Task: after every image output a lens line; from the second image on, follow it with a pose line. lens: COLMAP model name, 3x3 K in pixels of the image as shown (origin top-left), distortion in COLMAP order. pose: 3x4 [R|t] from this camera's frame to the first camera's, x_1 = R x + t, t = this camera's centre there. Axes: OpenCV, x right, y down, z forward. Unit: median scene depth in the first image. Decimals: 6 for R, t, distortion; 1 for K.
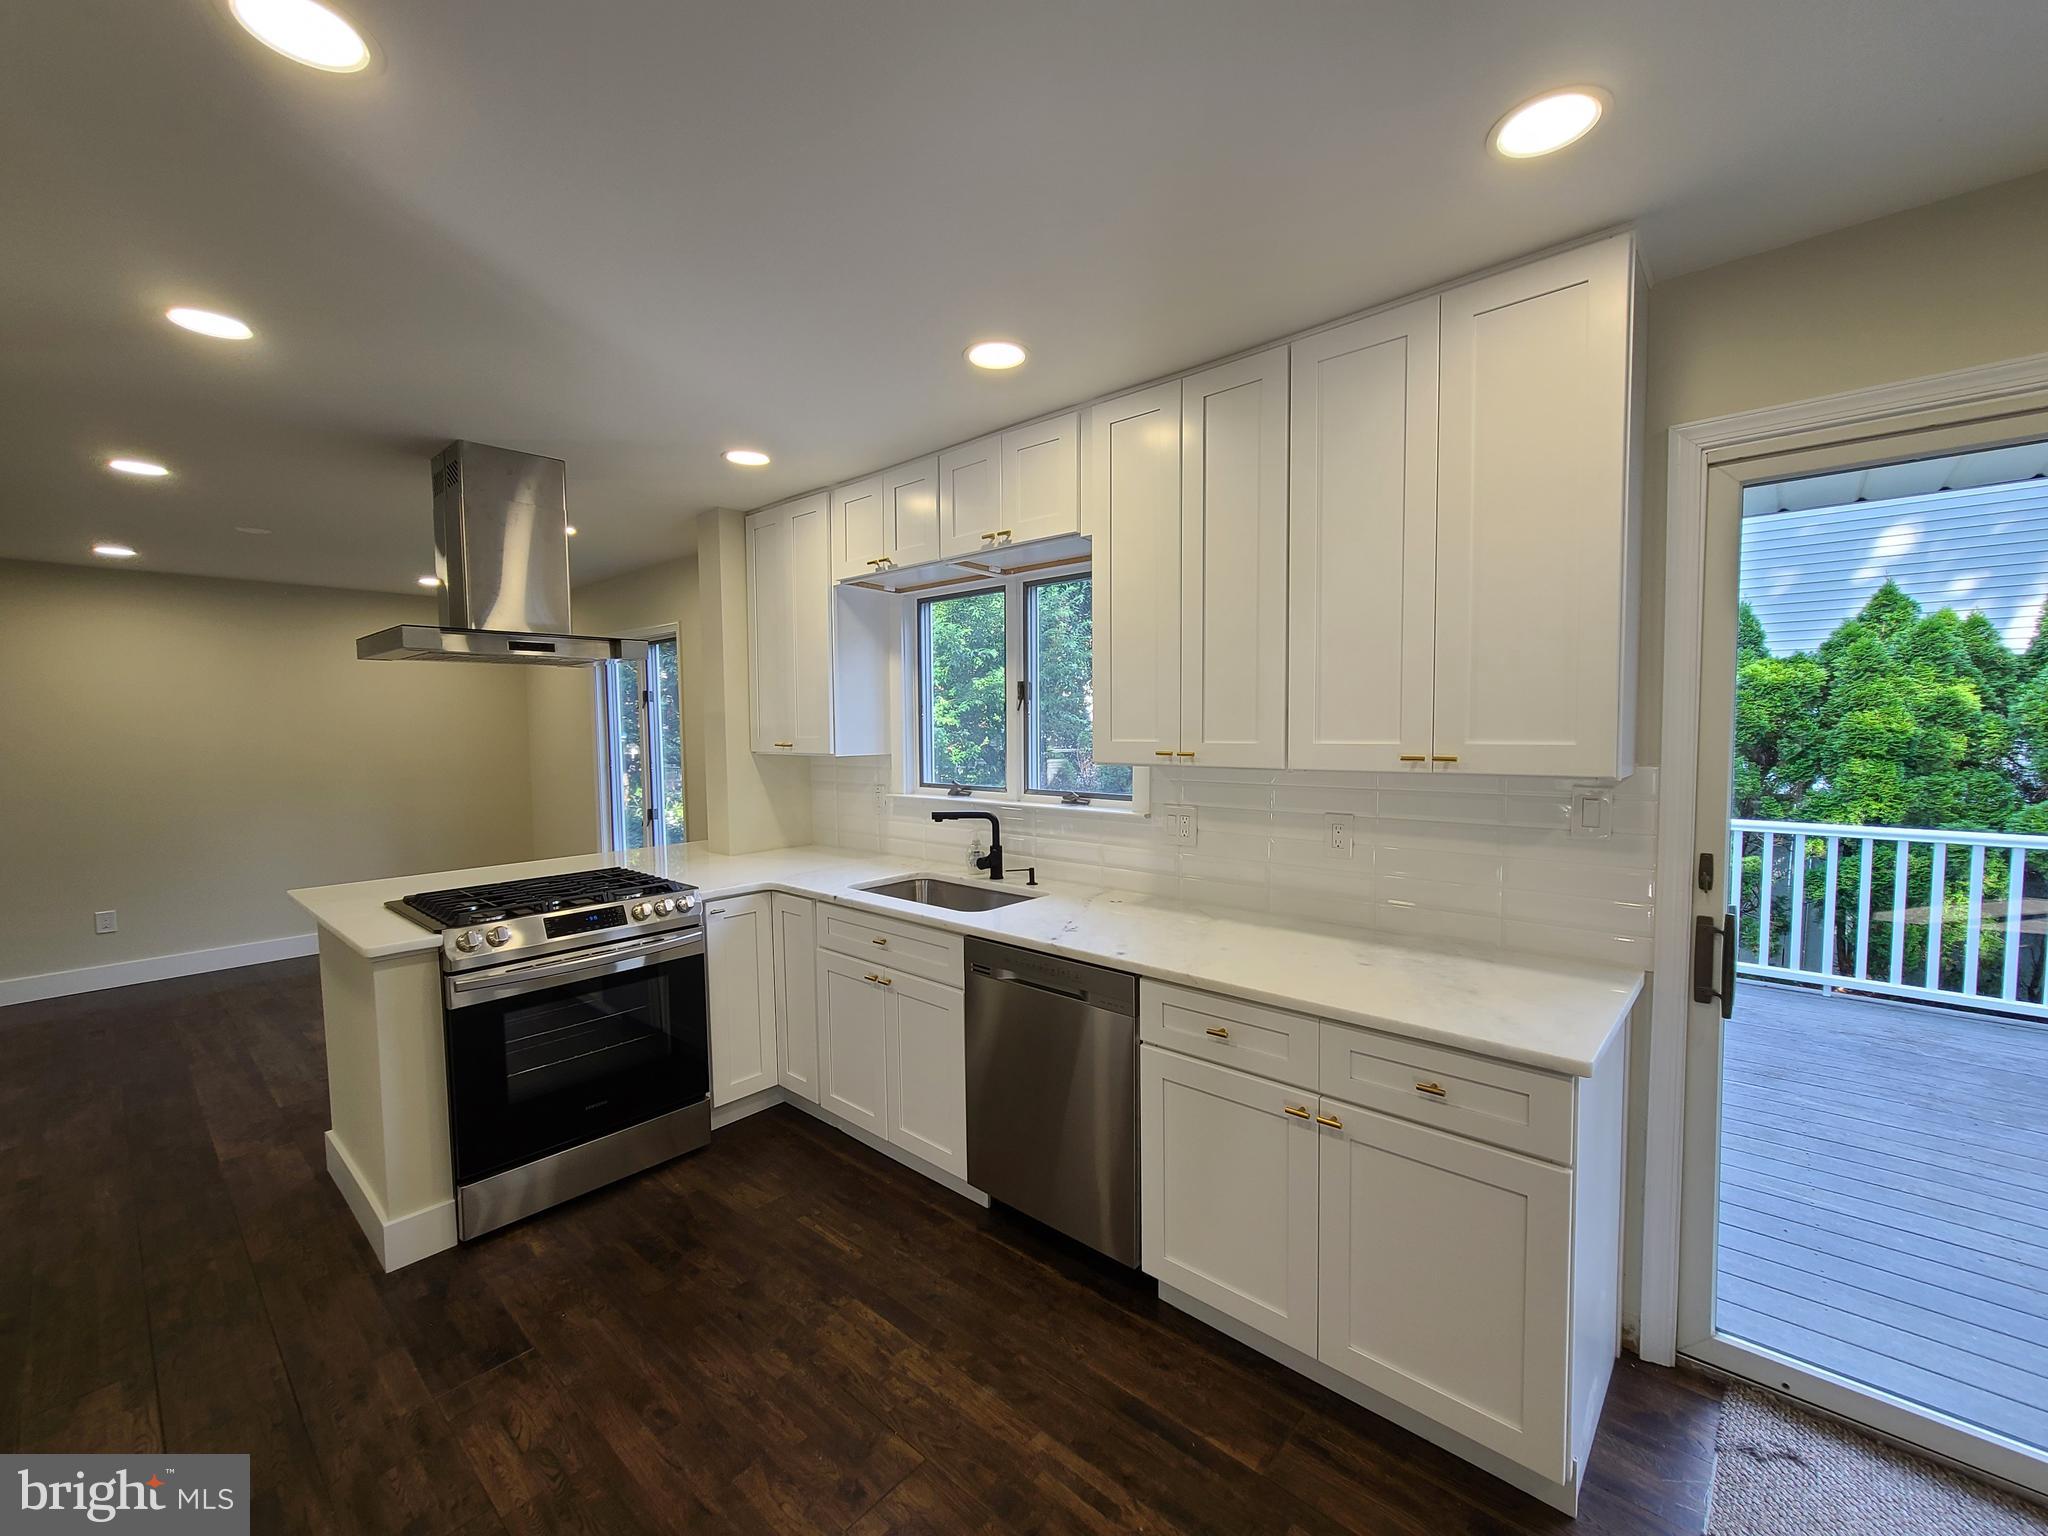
lens RADIAL K [[841.9, 0, 1026.2], [0, 841.9, 772.6], [0, 0, 1]] dist [0.001432, -0.000354]
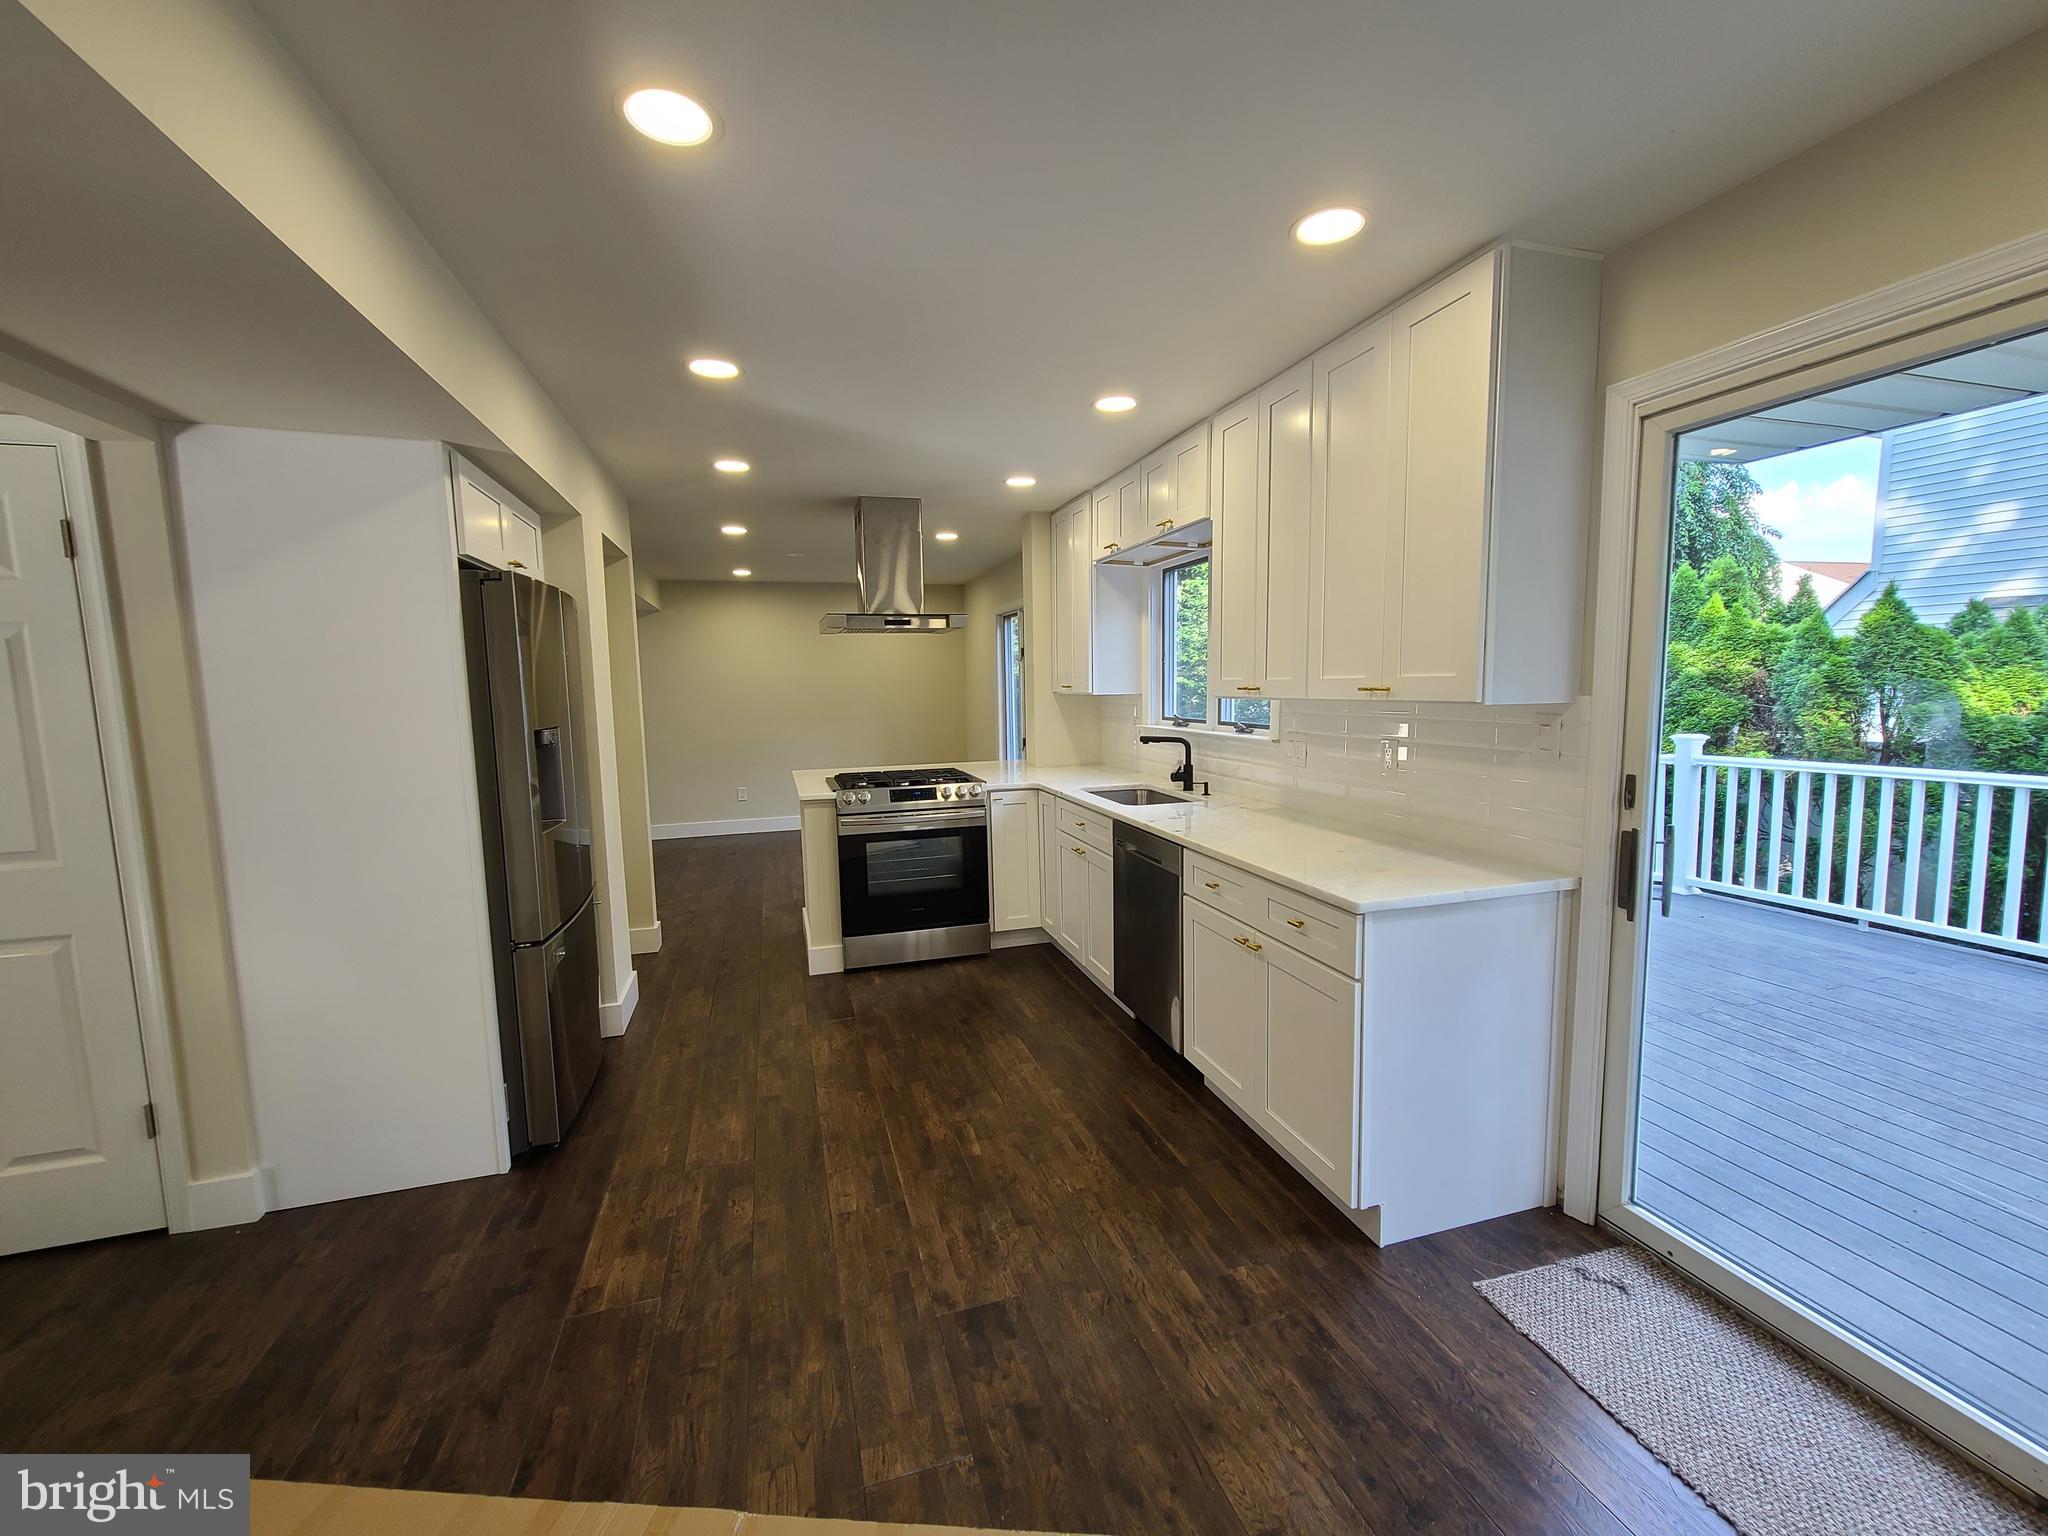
lens RADIAL K [[841.9, 0, 1032.2], [0, 841.9, 771.9], [0, 0, 1]] dist [0.001432, -0.000354]
pose [[0.854878, 0.052275, -0.516189, 0.492658], [-0.023802, 0.997815, 0.061630, 0.029683], [0.518282, -0.040400, 0.854255, -0.248003]]
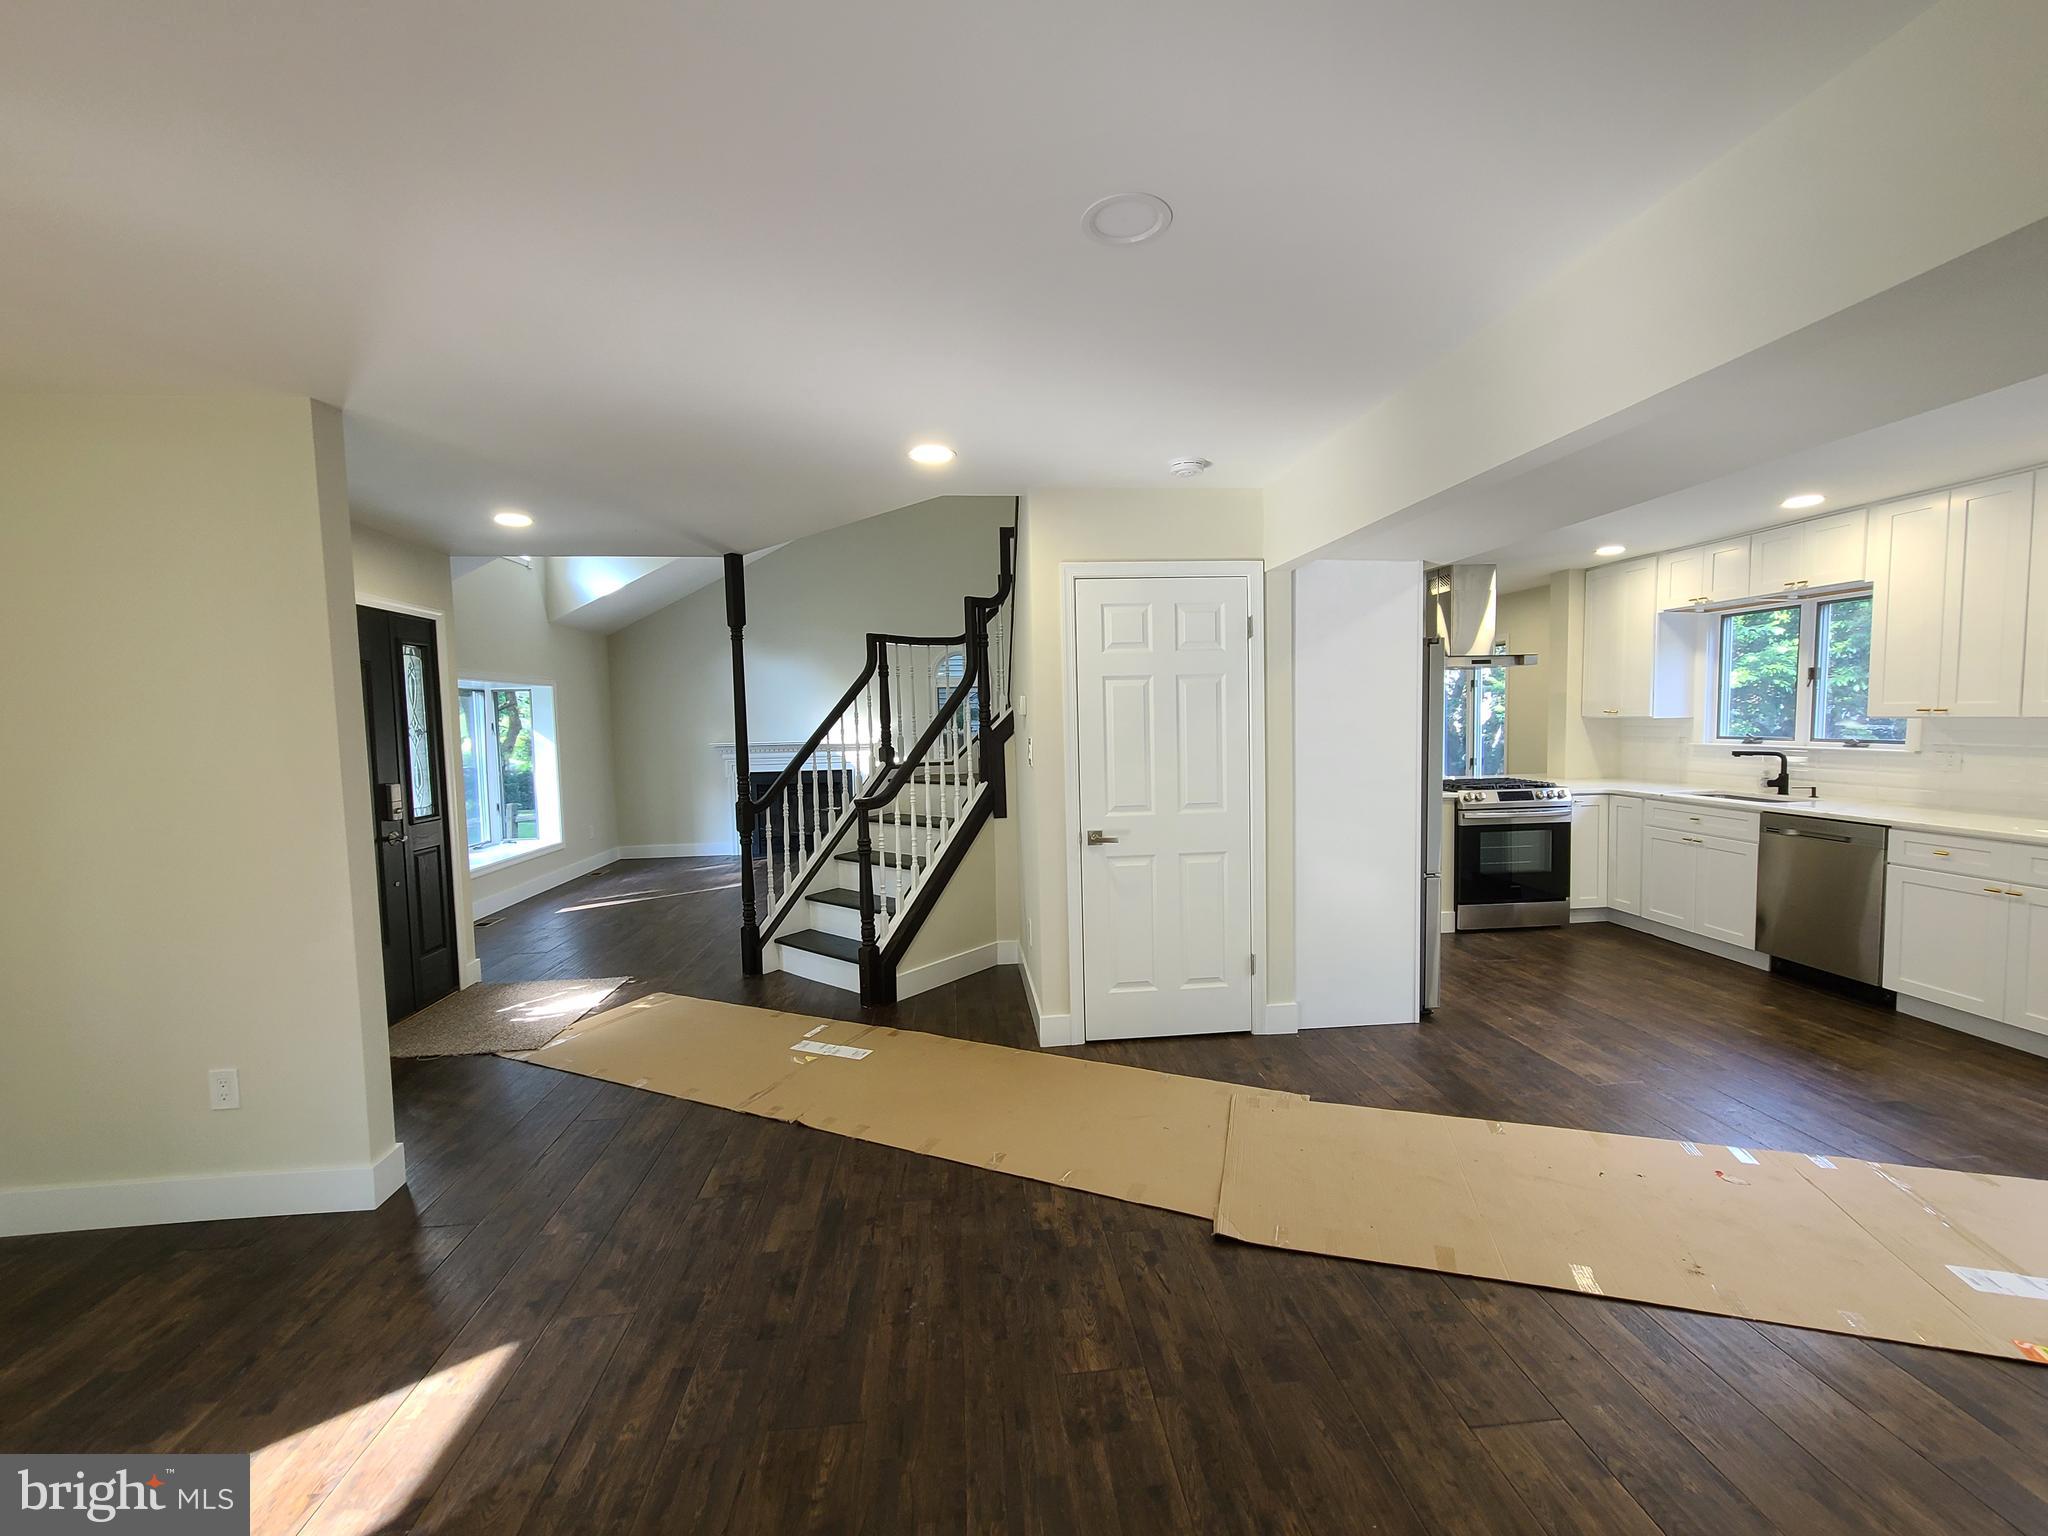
lens RADIAL K [[841.9, 0, 1027.2], [0, 841.9, 772.1], [0, 0, 1]] dist [0.001432, -0.000354]
pose [[0.730077, 0.041091, -0.682128, 0.006934], [-0.028338, 0.999152, 0.029859, 0.090958], [0.682777, -0.002469, 0.730623, -1.306274]]
